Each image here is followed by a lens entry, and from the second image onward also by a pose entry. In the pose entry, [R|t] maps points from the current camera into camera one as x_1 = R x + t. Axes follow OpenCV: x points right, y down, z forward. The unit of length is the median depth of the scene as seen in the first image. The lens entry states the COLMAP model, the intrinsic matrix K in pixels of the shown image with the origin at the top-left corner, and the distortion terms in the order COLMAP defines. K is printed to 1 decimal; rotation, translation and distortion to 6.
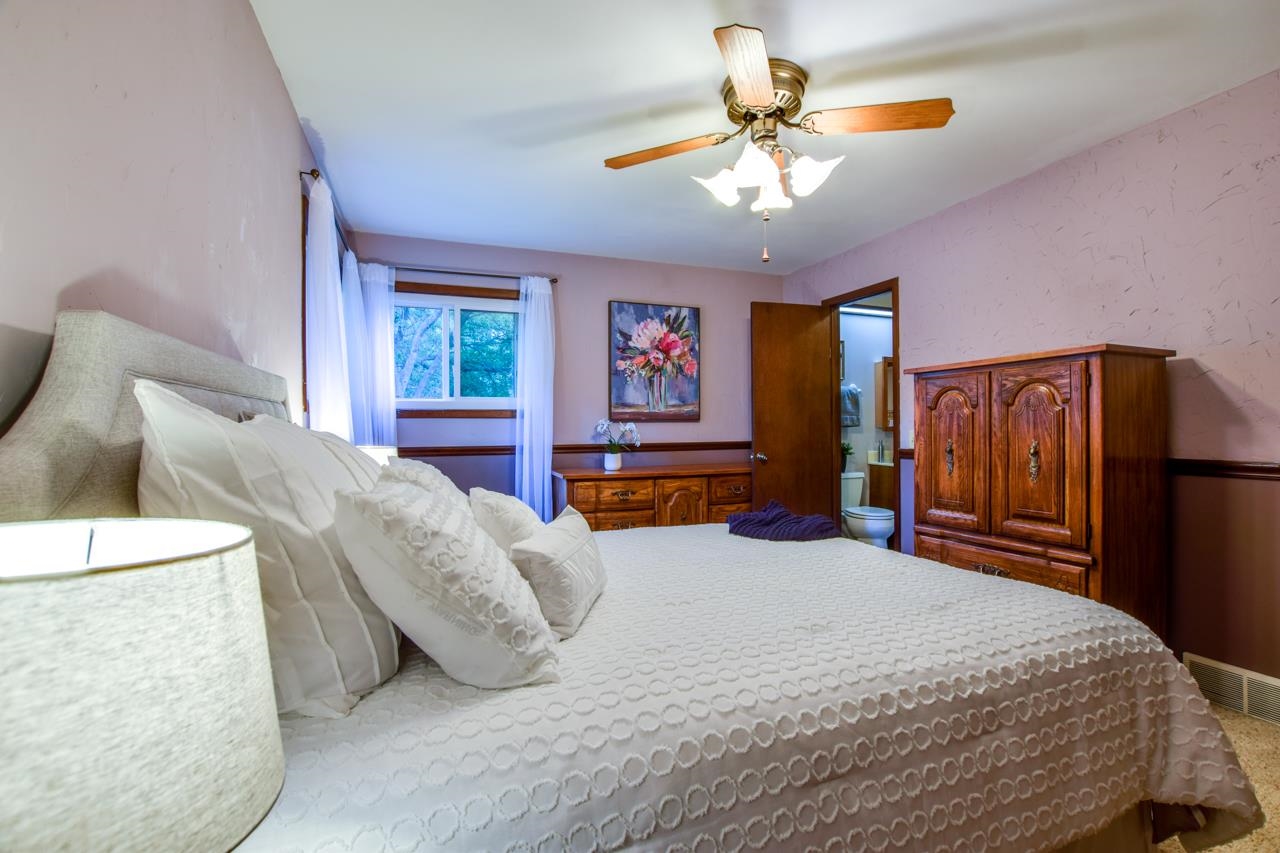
lens RADIAL K [[568.9, 0, 640.2], [0, 568.9, 427.0], [0, 0, 1]] dist [-0.002362, 0.000024]
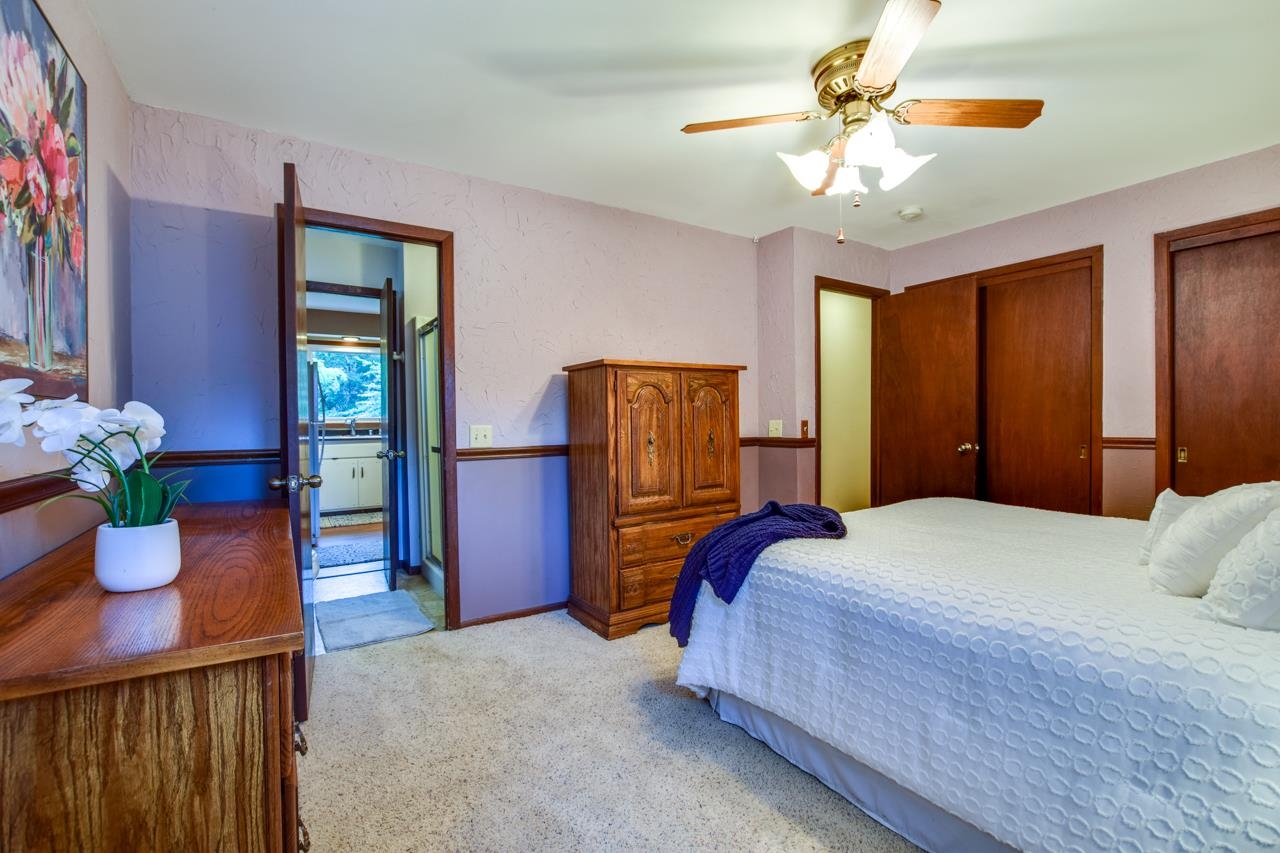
lens RADIAL K [[568.9, 0, 637.1], [0, 568.9, 420.4], [0, 0, 1]] dist [-0.002362, 0.000024]
pose [[-0.203211, 0.003806, 0.979127, -0.527605], [0.011323, 0.999935, -0.001537, 0.003436], [-0.979069, 0.010774, -0.203241, 1.278653]]
